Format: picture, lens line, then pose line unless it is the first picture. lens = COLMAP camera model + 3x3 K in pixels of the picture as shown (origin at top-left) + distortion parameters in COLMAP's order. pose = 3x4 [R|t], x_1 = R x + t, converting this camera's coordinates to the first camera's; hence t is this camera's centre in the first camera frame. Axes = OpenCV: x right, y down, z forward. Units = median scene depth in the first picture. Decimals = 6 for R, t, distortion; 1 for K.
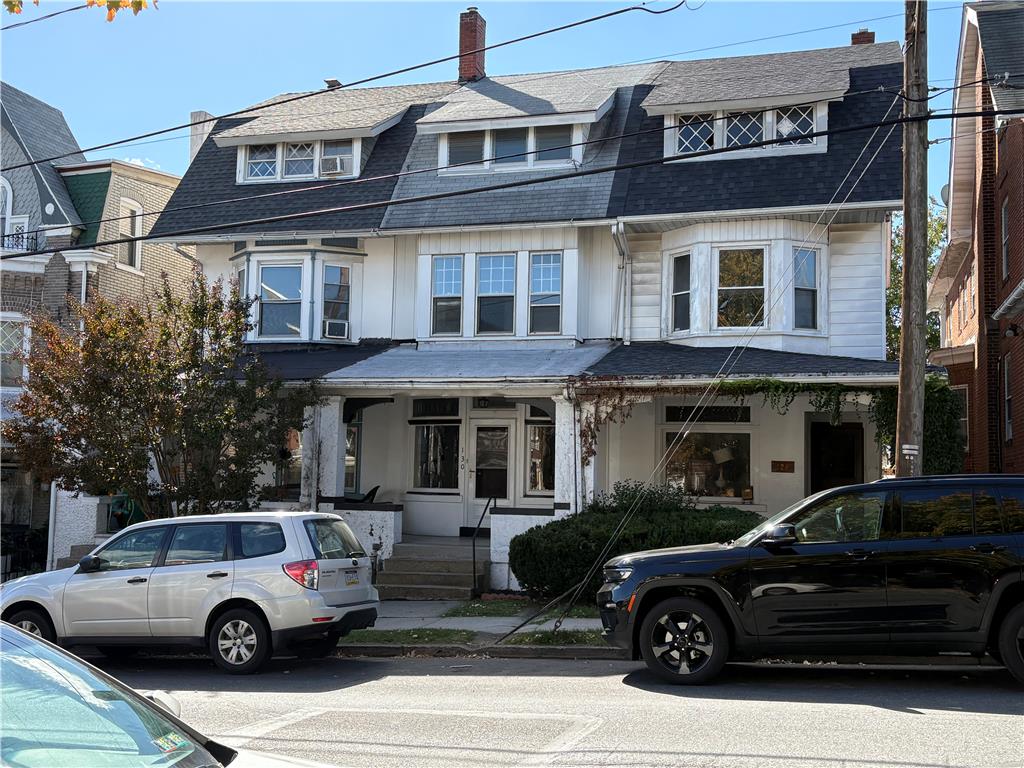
lens RADIAL K [[1103.2, 0, 512.5], [0, 1103.2, 386.6], [0, 0, 1]] dist [0.001340, 0.000000]
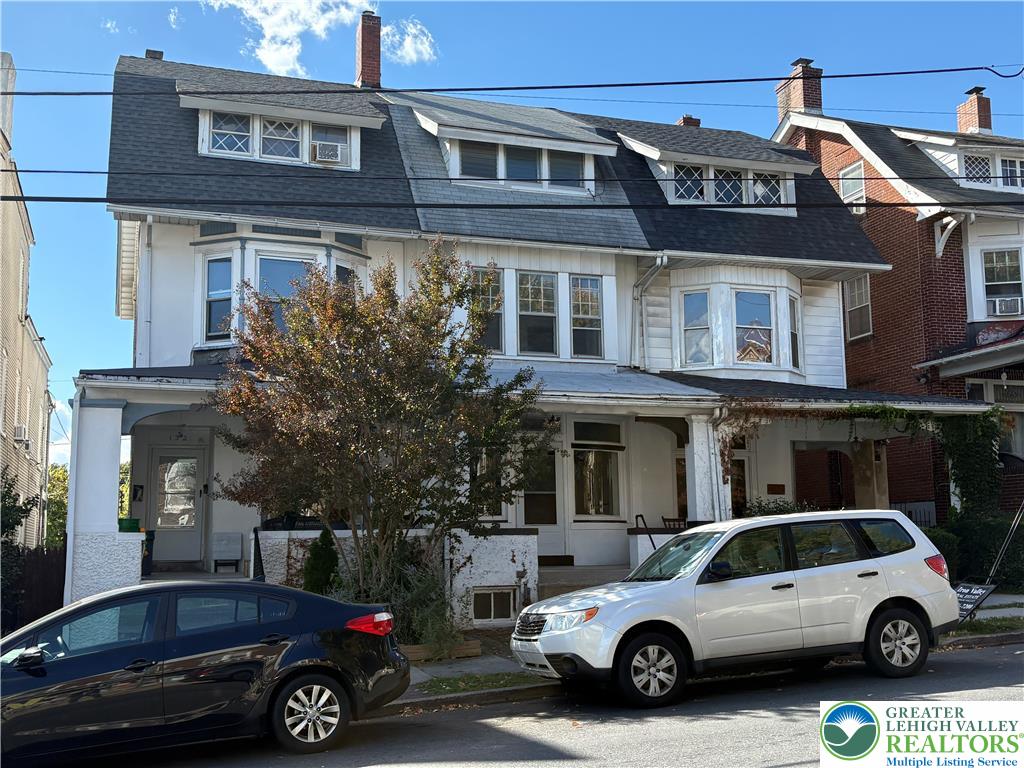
lens RADIAL K [[1103.2, 0, 511.4], [0, 1103.2, 381.1], [0, 0, 1]] dist [0.001340, 0.000000]
pose [[0.818713, 0.055408, 0.571524, -0.595962], [-0.019116, 0.997412, -0.069313, 0.044067], [-0.573885, 0.045822, 0.817653, 0.226152]]
